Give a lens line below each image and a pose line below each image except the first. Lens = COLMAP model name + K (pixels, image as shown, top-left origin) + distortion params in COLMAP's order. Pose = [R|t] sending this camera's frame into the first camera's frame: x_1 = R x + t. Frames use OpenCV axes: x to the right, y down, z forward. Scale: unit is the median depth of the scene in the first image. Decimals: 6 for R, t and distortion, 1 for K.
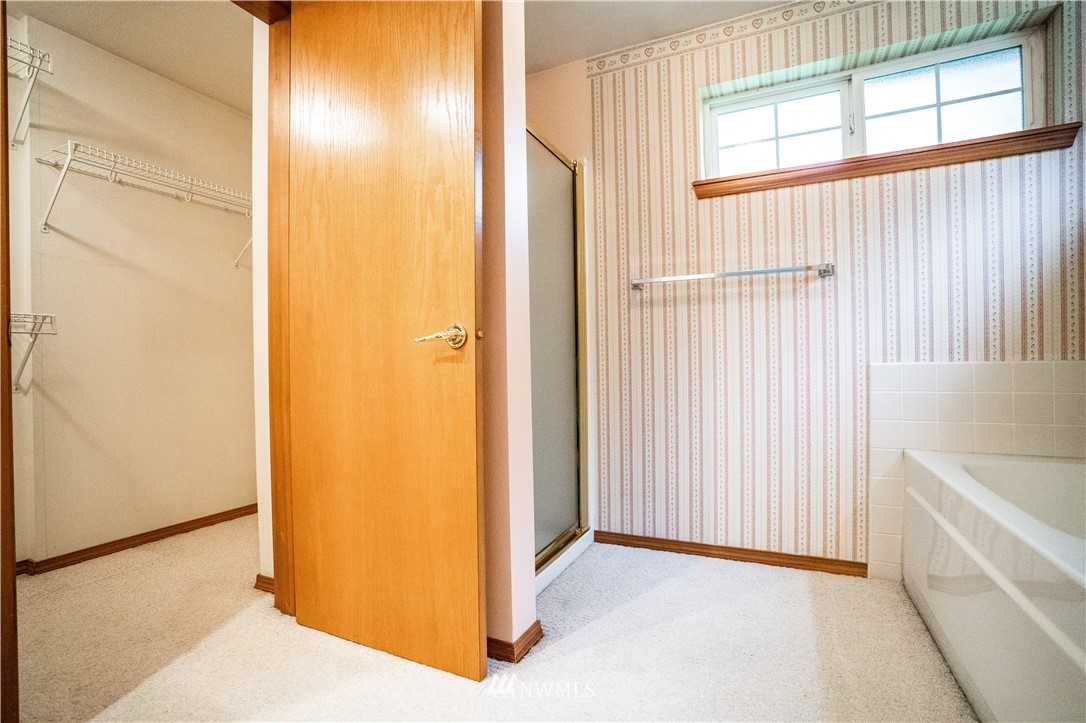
lens RADIAL K [[504.4, 0, 543.5], [0, 504.4, 366.2], [0, 0, 1]] dist [-0.063185, 0.023526]
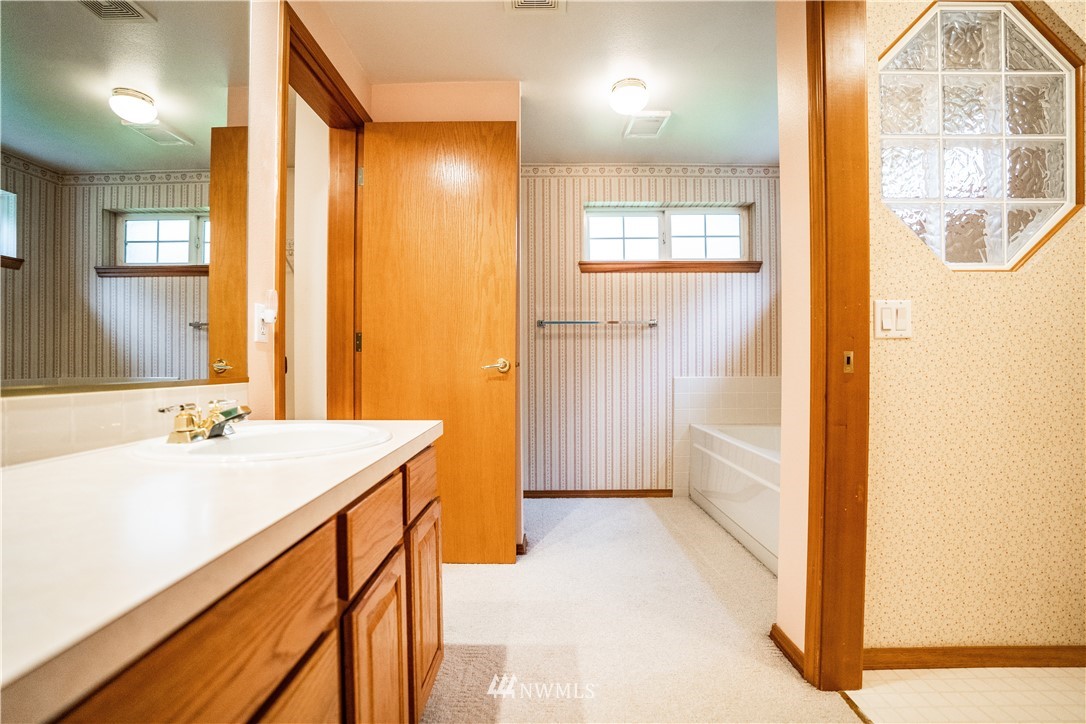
lens RADIAL K [[504.4, 0, 538.4], [0, 504.4, 365.2], [0, 0, 1]] dist [-0.063185, 0.023526]
pose [[0.904203, 0.008747, 0.427014, -0.520621], [-0.006991, 0.999959, -0.005678, -0.032578], [-0.427047, 0.002149, 0.904227, -0.407144]]
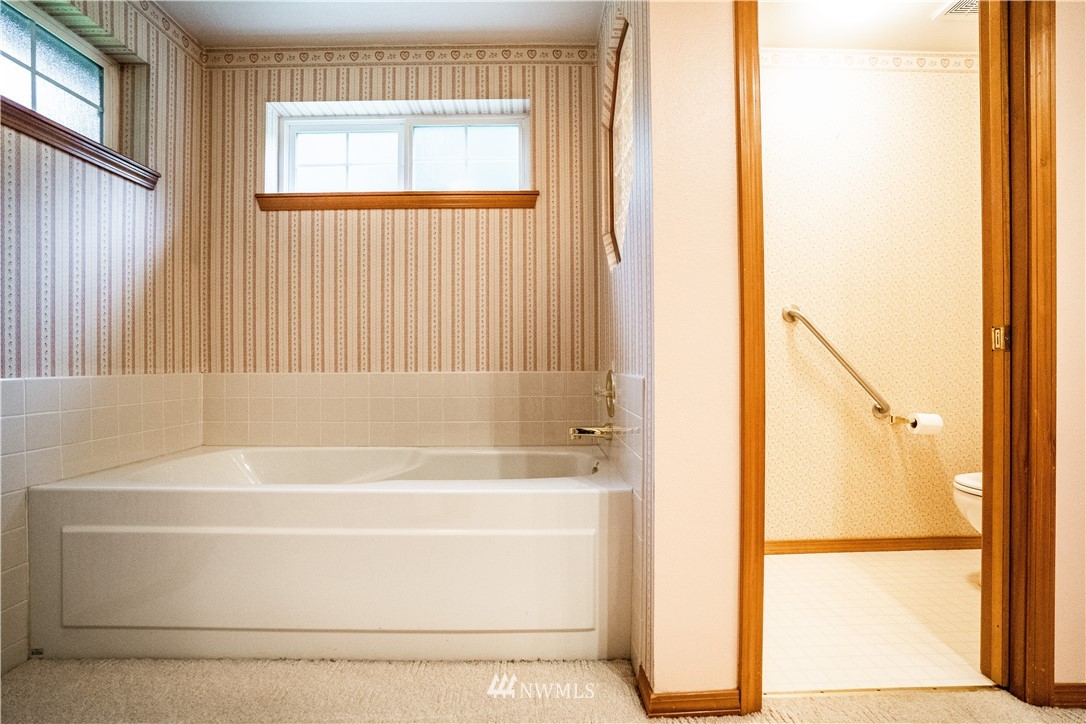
lens RADIAL K [[504.4, 0, 538.3], [0, 504.4, 361.1], [0, 0, 1]] dist [-0.063185, 0.023526]
pose [[0.900739, 0.017889, 0.433992, 0.414283], [-0.011539, 0.999784, -0.017261, -0.010960], [-0.434207, 0.010540, 0.900752, -0.185050]]
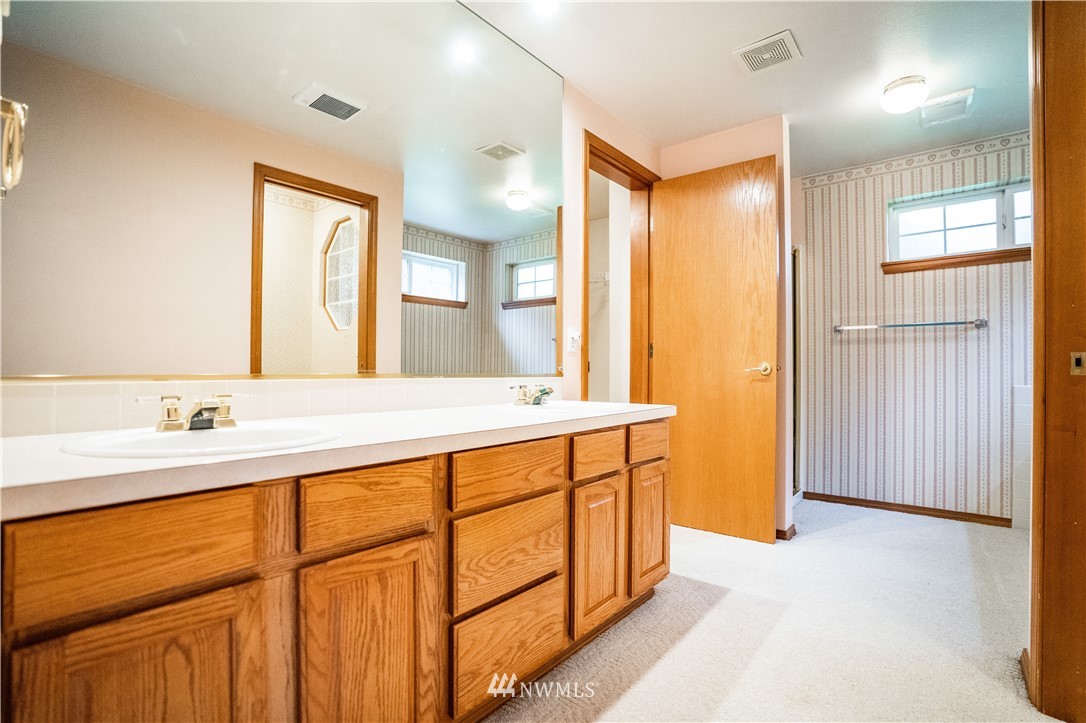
lens RADIAL K [[504.4, 0, 537.7], [0, 504.4, 366.2], [0, 0, 1]] dist [-0.063185, 0.023526]
pose [[0.970697, 0.016269, -0.239753, -0.372146], [-0.019074, 0.999774, -0.009385, -0.021892], [0.239547, 0.013683, 0.970788, -0.738235]]
